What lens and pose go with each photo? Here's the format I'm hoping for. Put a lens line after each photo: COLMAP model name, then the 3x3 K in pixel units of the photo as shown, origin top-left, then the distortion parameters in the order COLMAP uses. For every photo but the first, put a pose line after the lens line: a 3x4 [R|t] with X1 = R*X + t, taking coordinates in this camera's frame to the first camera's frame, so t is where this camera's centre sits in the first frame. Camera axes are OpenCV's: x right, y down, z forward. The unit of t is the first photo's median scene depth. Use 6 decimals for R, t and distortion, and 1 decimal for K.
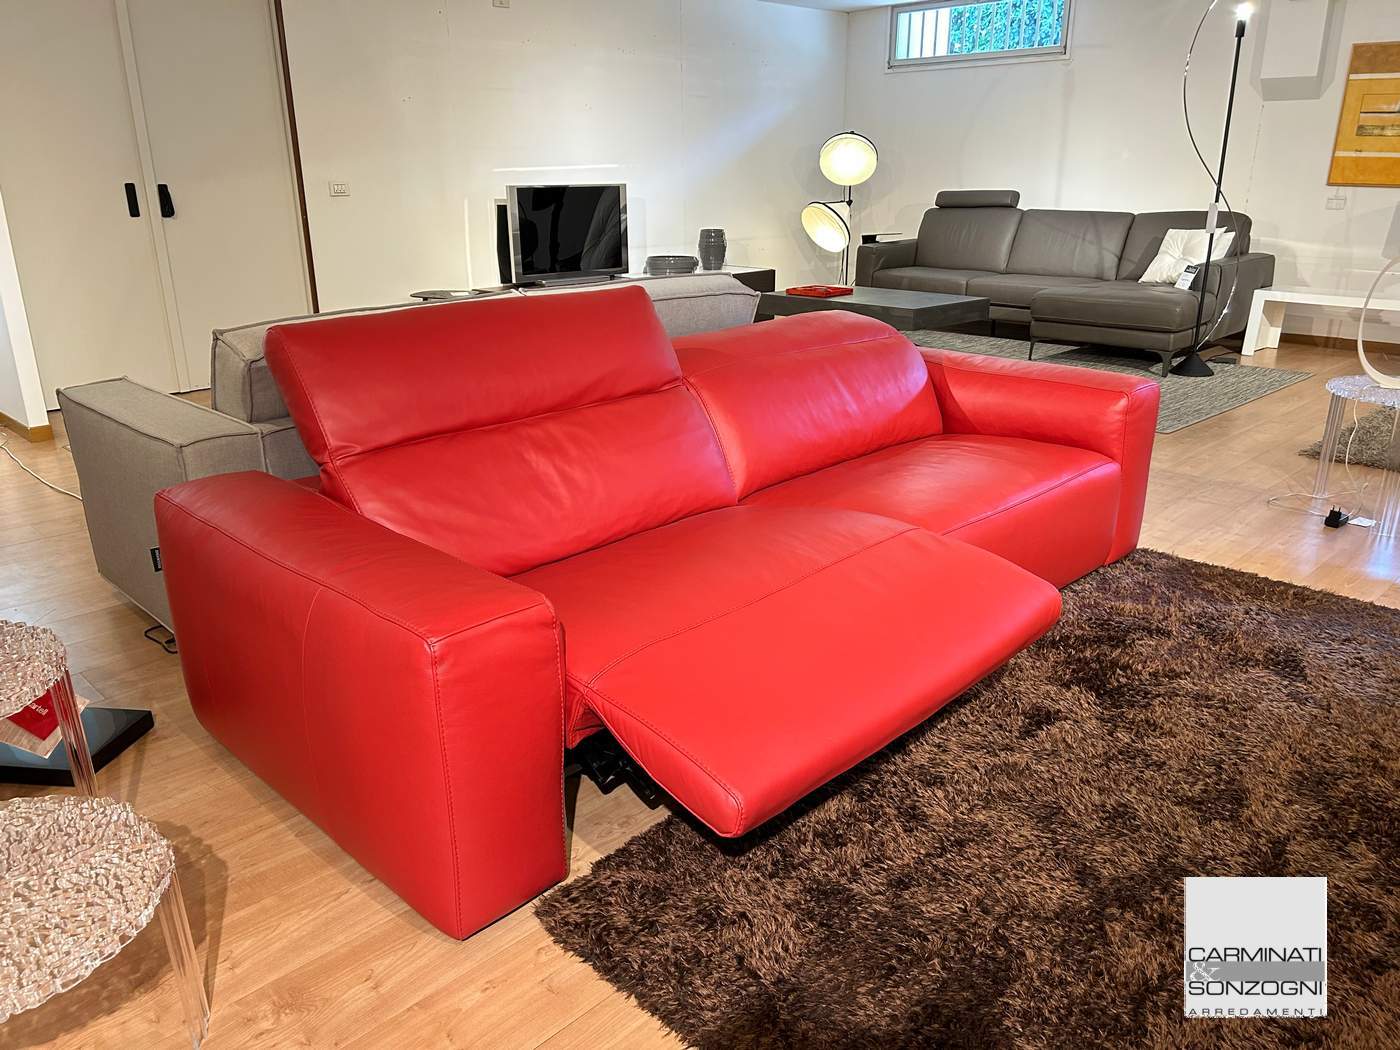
lens RADIAL K [[1046.3, 0, 690.7], [0, 1046.3, 534.7], [0, 0, 1]] dist [0.035542, -0.040376]
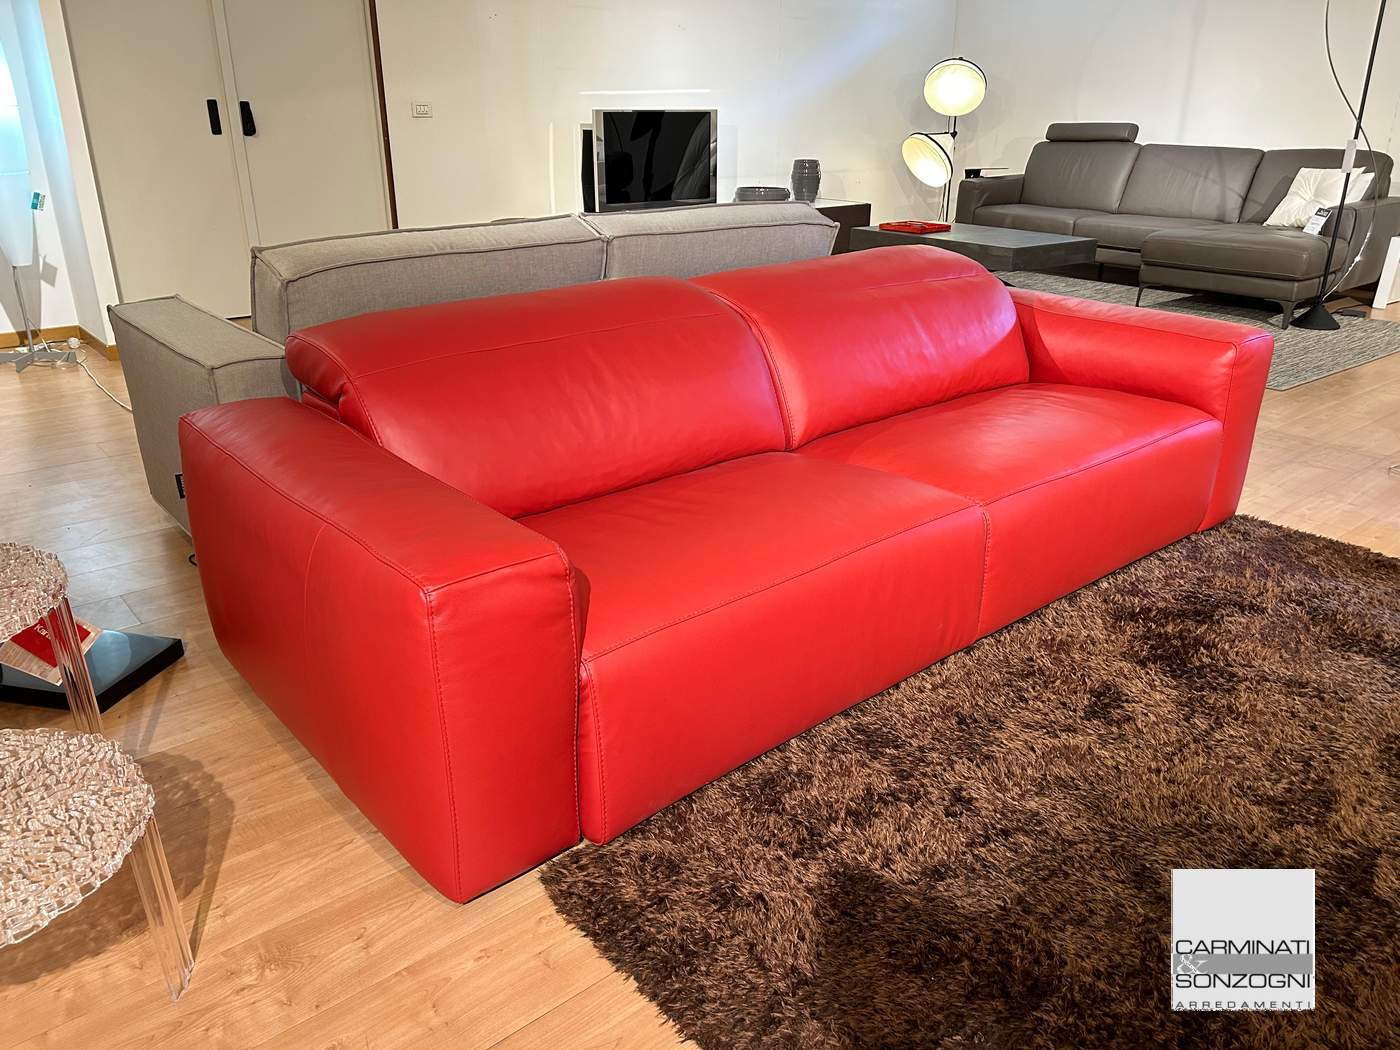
lens RADIAL K [[1046.3, 0, 704.3], [0, 1046.3, 533.0], [0, 0, 1]] dist [0.035542, -0.040376]
pose [[0.996417, 0.044121, -0.072149, 0.034204], [-0.040080, 0.997596, 0.056527, -0.005491], [0.074470, -0.053433, 0.995791, 0.057768]]
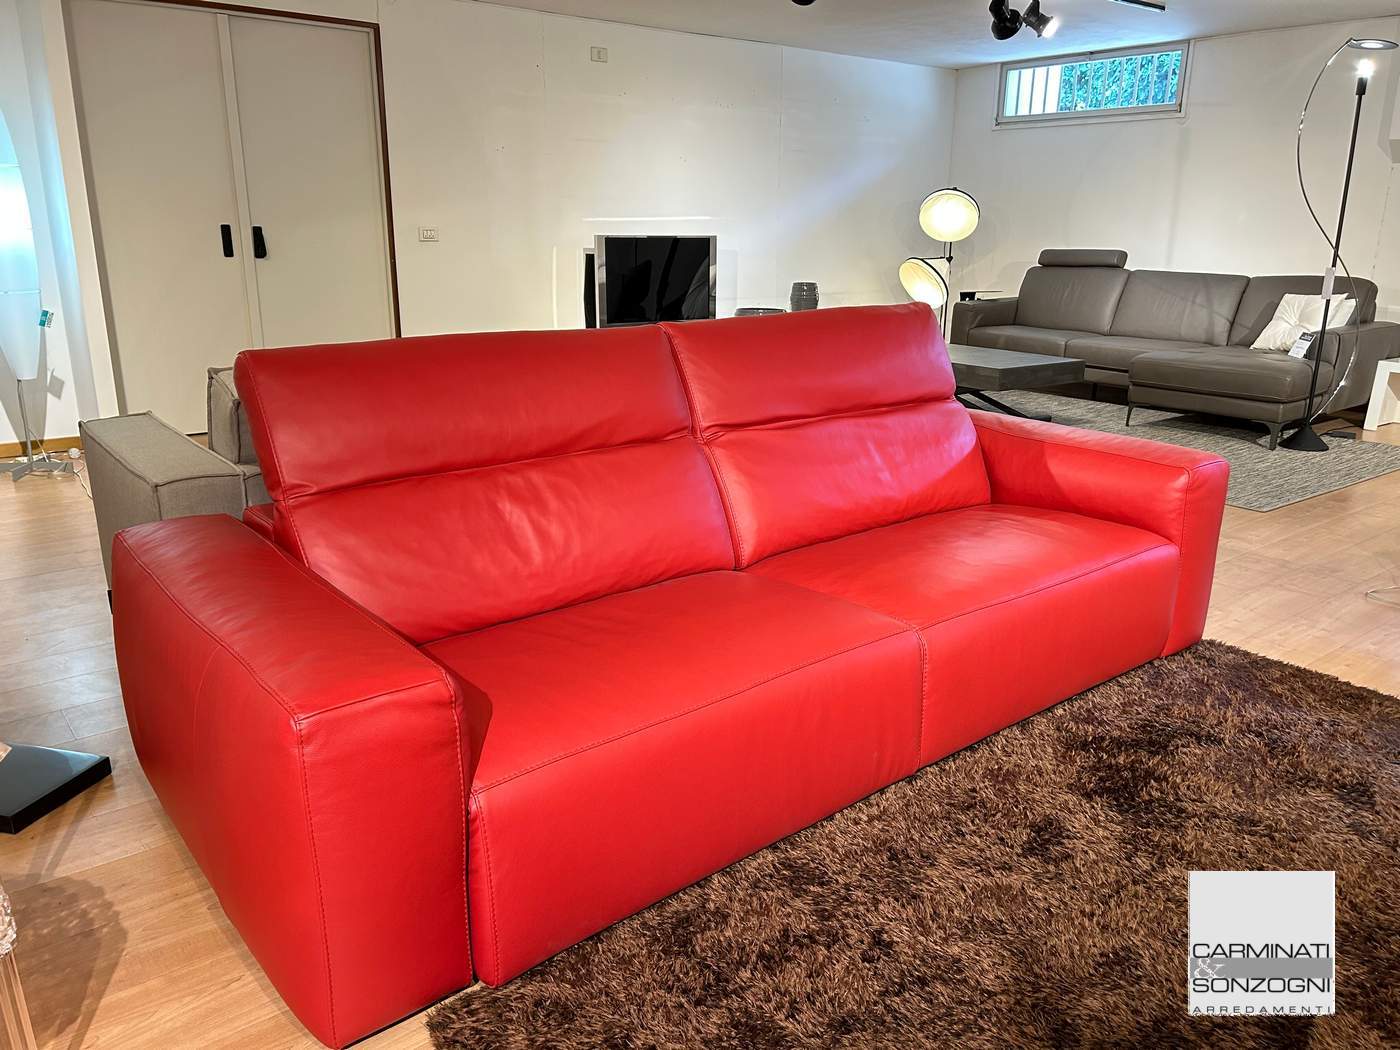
lens RADIAL K [[1046.3, 0, 709.3], [0, 1046.3, 526.4], [0, 0, 1]] dist [0.035542, -0.040376]
pose [[0.994438, 0.046113, -0.094696, 0.101725], [-0.051171, 0.997351, -0.051698, -0.018965], [0.092061, 0.056256, 0.994163, 0.068157]]
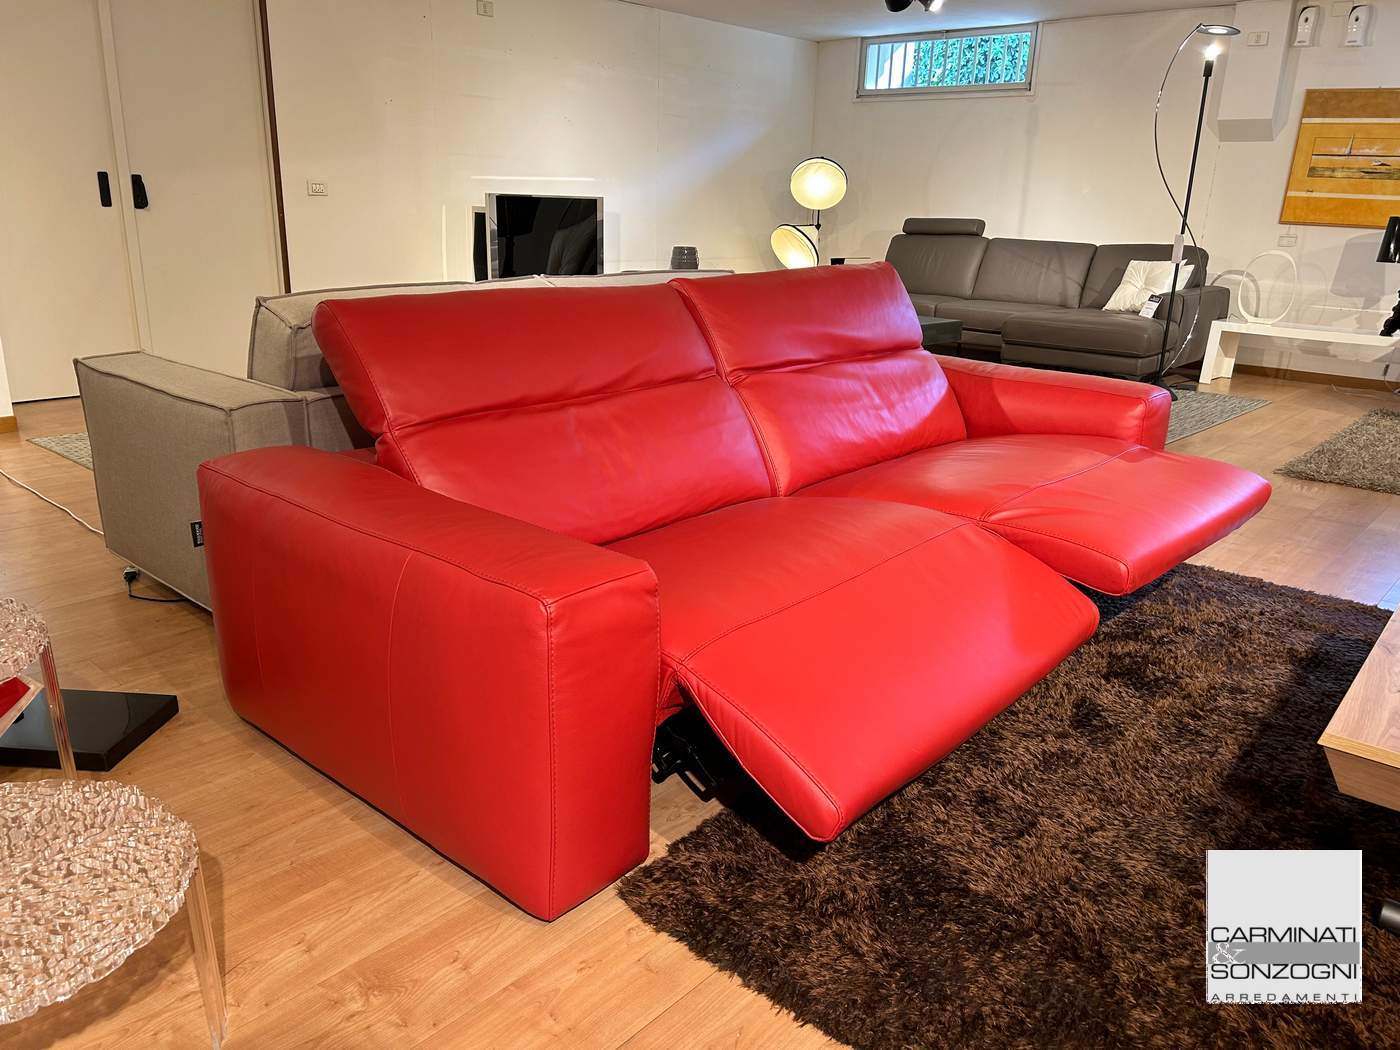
lens RADIAL K [[1046.3, 0, 694.0], [0, 1046.3, 531.7], [0, 0, 1]] dist [0.035542, -0.040376]
pose [[0.997604, 0.017599, 0.066911, -0.097186], [-0.015641, 0.999437, -0.029686, 0.034915], [-0.067396, 0.028568, 0.997317, 0.012477]]
